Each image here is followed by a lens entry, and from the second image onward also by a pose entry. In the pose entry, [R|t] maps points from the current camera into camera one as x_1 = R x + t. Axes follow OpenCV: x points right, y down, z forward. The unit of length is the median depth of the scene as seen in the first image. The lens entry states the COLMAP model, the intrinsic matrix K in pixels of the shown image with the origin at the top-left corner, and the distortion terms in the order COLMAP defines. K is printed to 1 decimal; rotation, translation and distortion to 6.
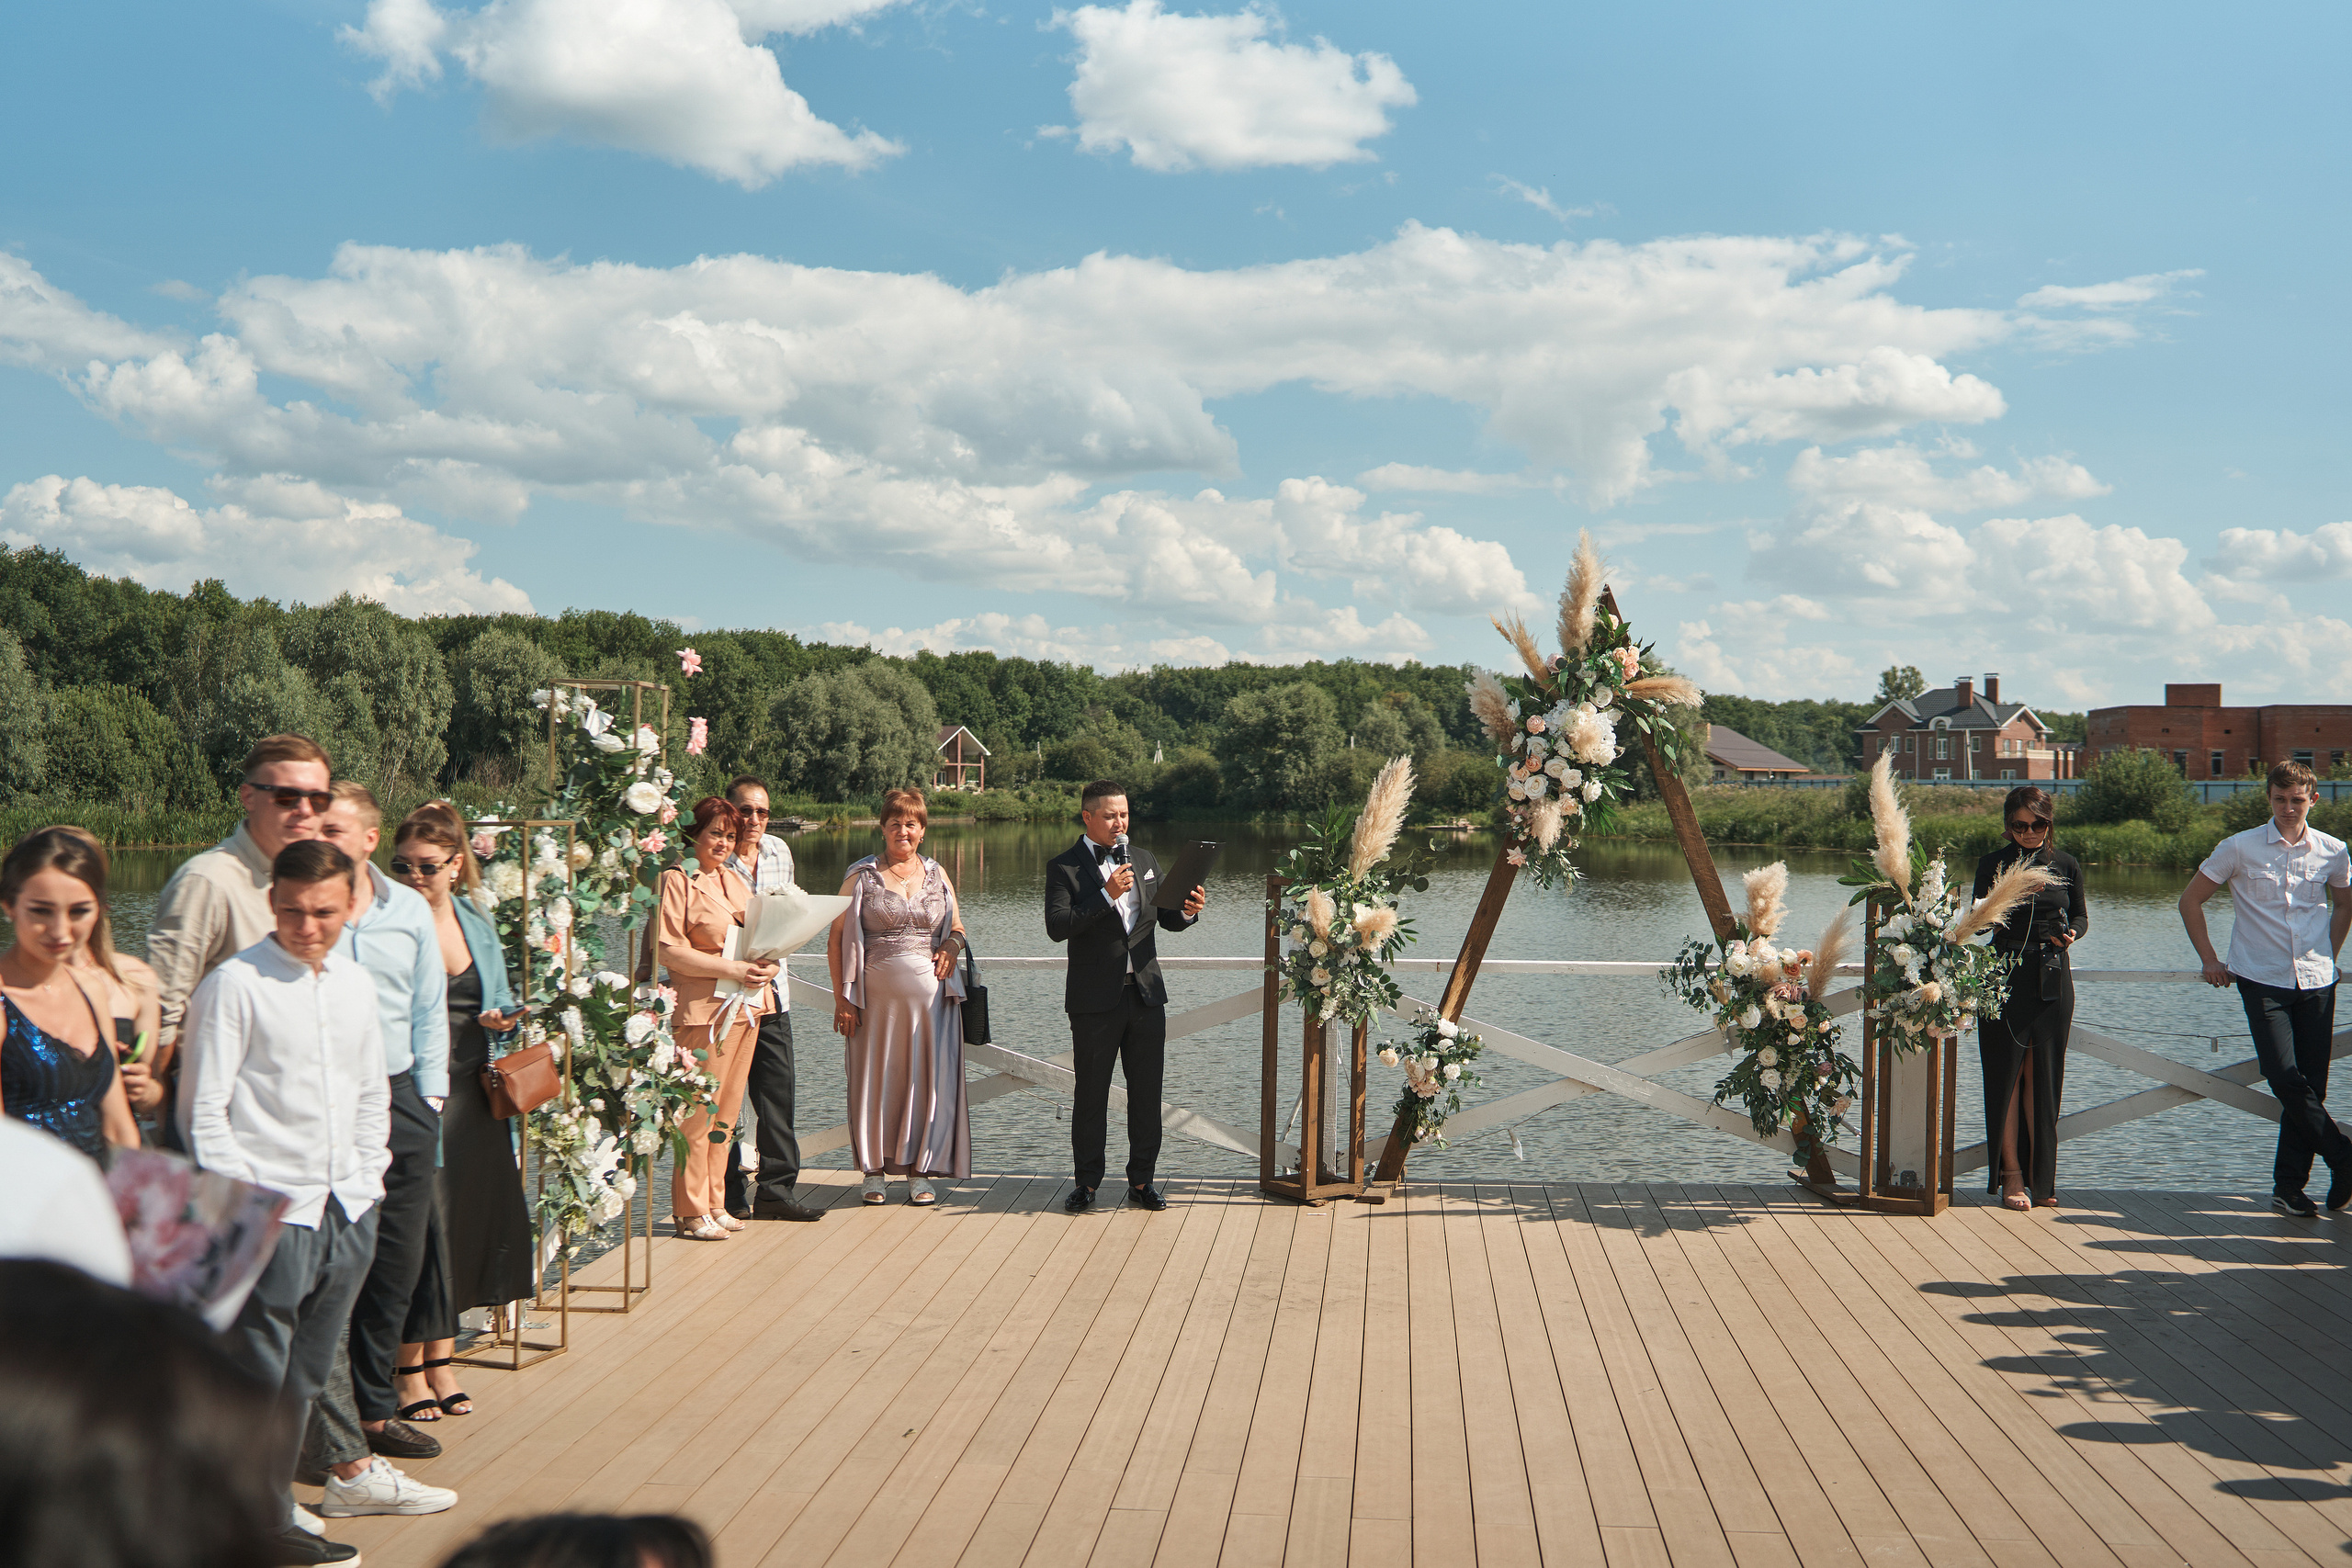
lens RADIAL K [[2311.0, 0, 1176.6], [0, 2311.0, 733.8], [0, 0, 1]] dist [0.009703, 0.000281]
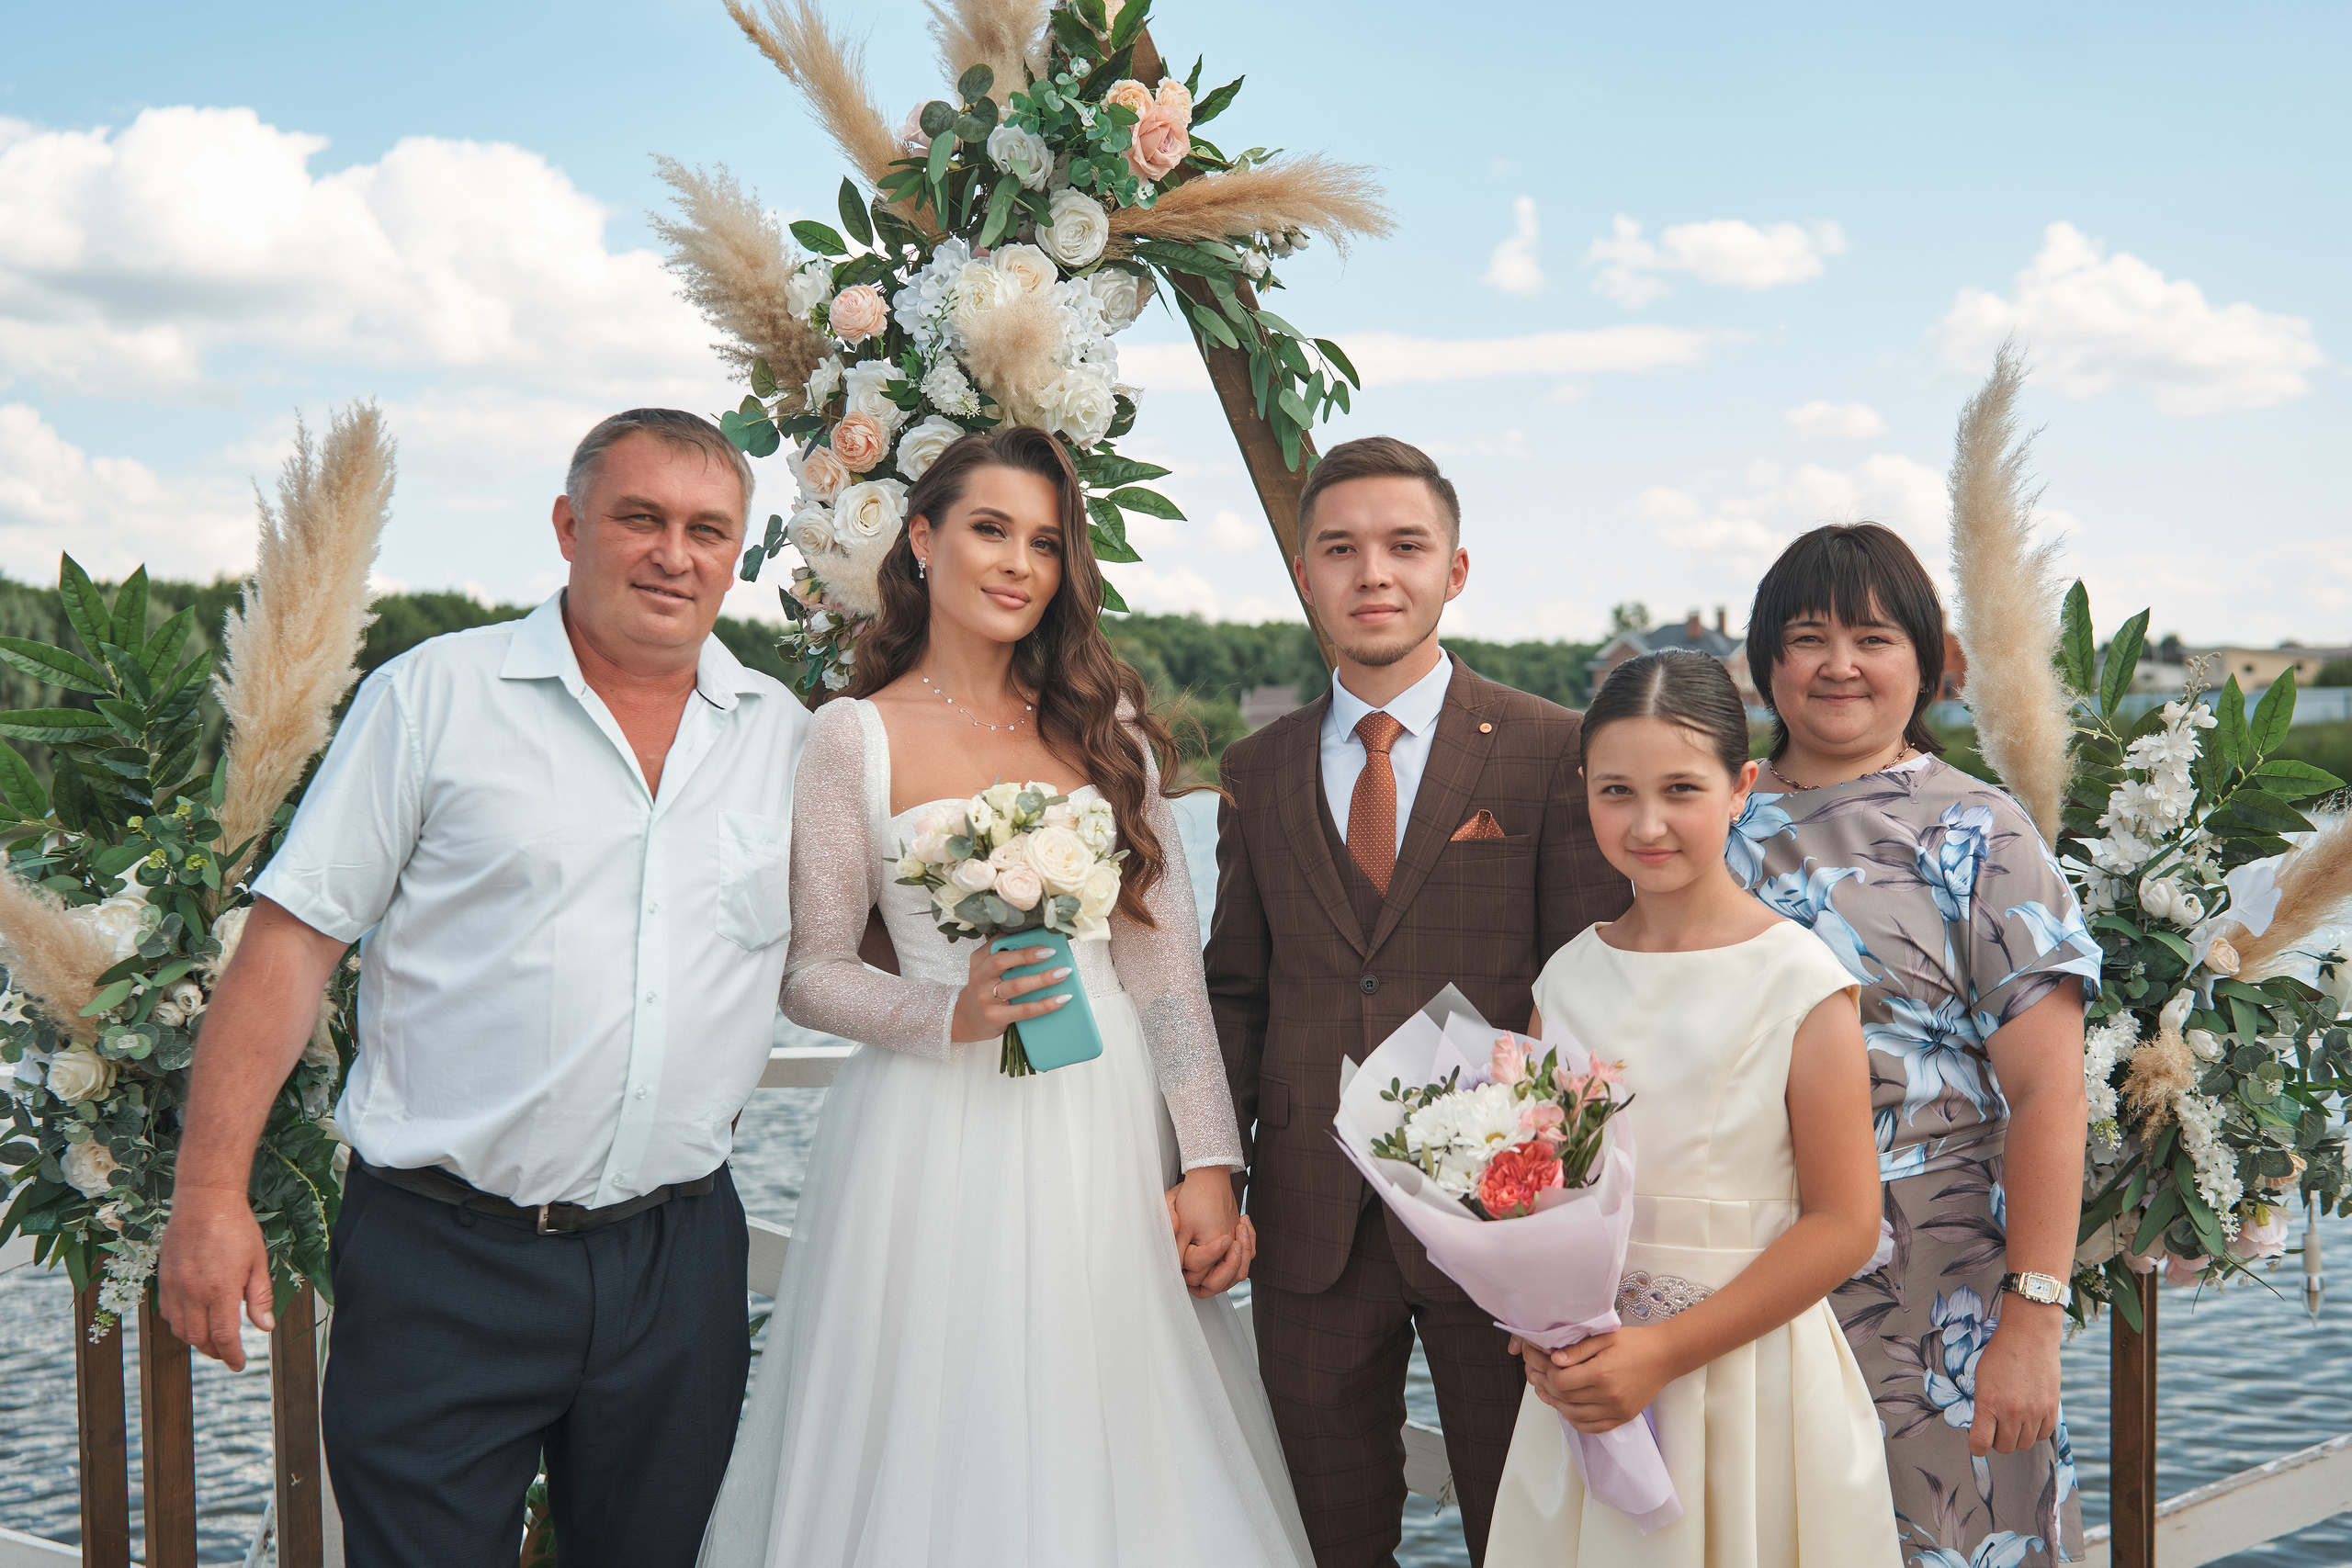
lens RADIAL K [[2388.8, 0, 1176.0], [0, 2388.8, 784.0], [0, 0, 1]] dist [-0.016650, -0.031823]
pose [[0.992947, -0.031770, 0.114220, 0.158230], [0.027120, 0.998748, 0.042030, 0.046661], [-0.115413, -0.038636, 0.992566, 0.670729]]
